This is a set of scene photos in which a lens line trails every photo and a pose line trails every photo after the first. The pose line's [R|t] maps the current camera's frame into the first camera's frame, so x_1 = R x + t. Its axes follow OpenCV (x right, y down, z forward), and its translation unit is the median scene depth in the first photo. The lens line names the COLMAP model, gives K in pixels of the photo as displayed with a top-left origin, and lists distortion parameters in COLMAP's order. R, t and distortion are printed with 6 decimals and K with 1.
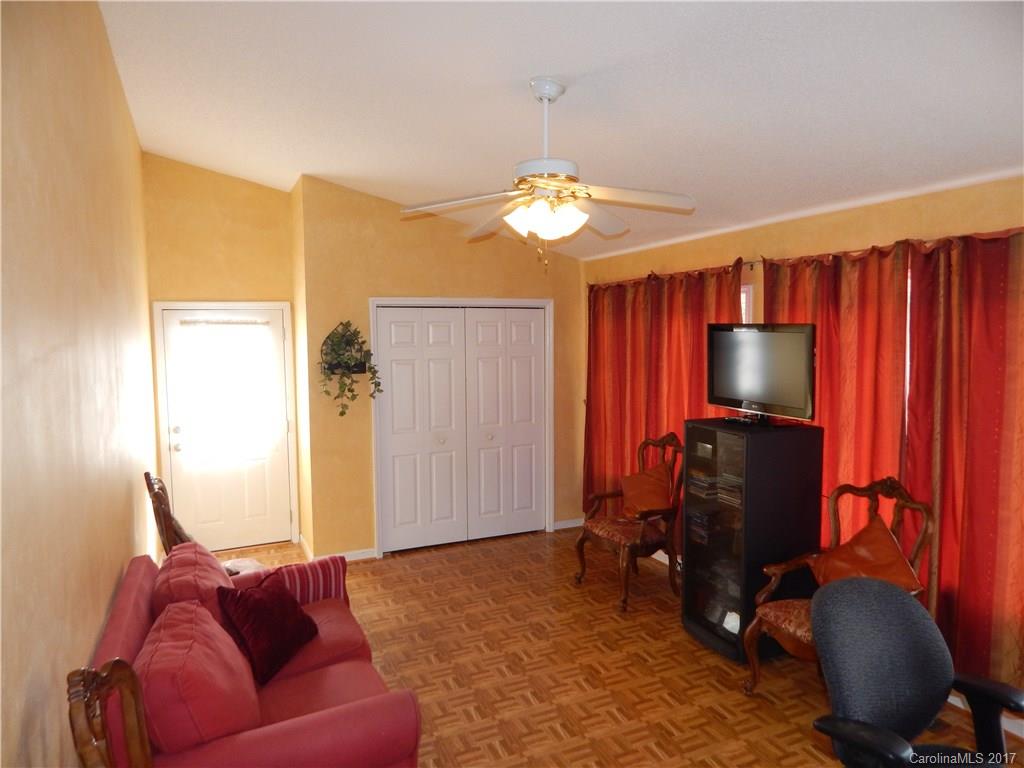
lens RADIAL K [[668.7, 0, 513.3], [0, 668.7, 382.7], [0, 0, 1]] dist [-0.020517, 0.003739]
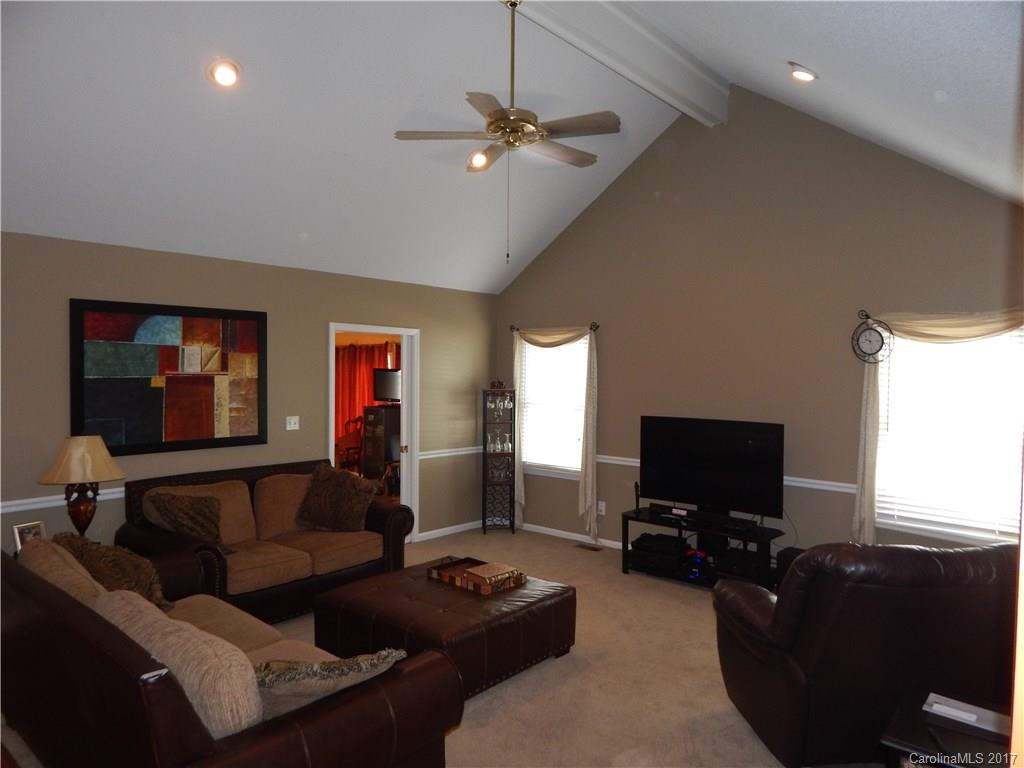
lens RADIAL K [[668.7, 0, 521.9], [0, 668.7, 370.6], [0, 0, 1]] dist [-0.020517, 0.003739]
pose [[0.906818, 0.009534, 0.421415, -0.214059], [0.018807, 0.997834, -0.063045, 0.073319], [-0.421103, 0.065095, 0.904674, -1.249666]]
